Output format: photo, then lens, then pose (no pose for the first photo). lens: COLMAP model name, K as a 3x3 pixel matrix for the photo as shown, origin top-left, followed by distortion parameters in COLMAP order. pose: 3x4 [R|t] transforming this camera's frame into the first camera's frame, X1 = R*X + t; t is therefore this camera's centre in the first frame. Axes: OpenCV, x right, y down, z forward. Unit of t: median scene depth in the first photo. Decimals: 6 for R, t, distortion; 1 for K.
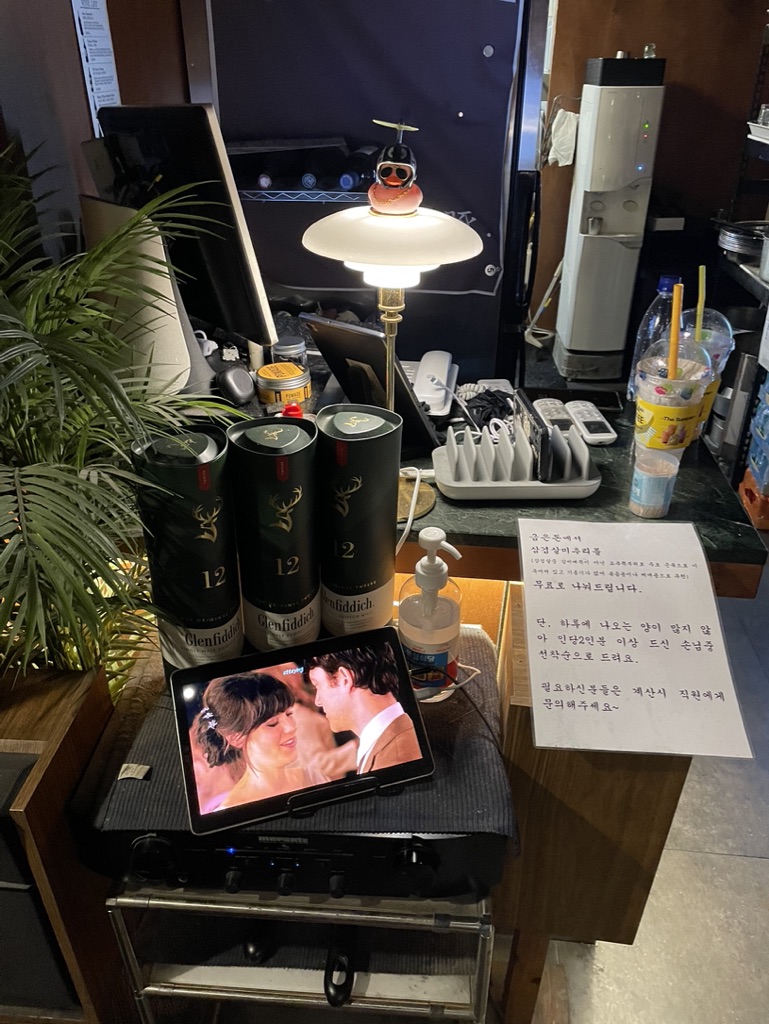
lens RADIAL K [[796.5, 0, 383.2], [0, 796.5, 509.6], [0, 0, 1]] dist [0.063516, -0.099188]
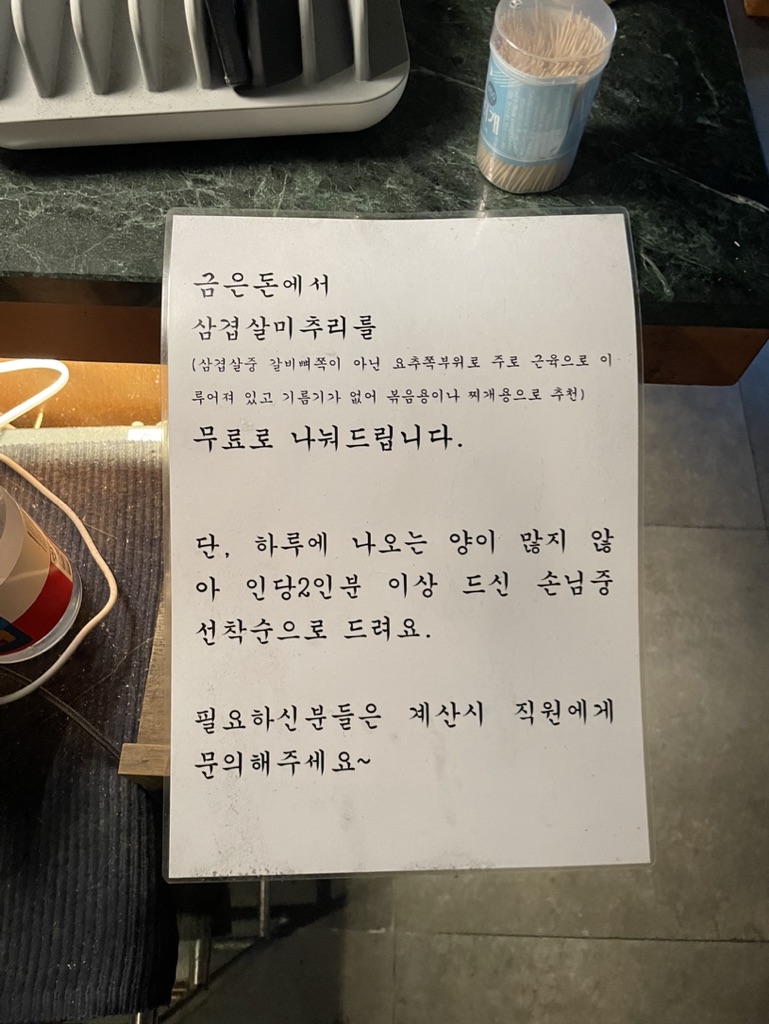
lens RADIAL K [[796.5, 0, 382.8], [0, 796.5, 512.1], [0, 0, 1]] dist [0.063516, -0.099188]
pose [[0.996674, -0.062573, 0.052206, 0.257850], [0.019832, 0.807619, 0.589371, -0.104776], [-0.079041, -0.586375, 0.806174, 0.658342]]
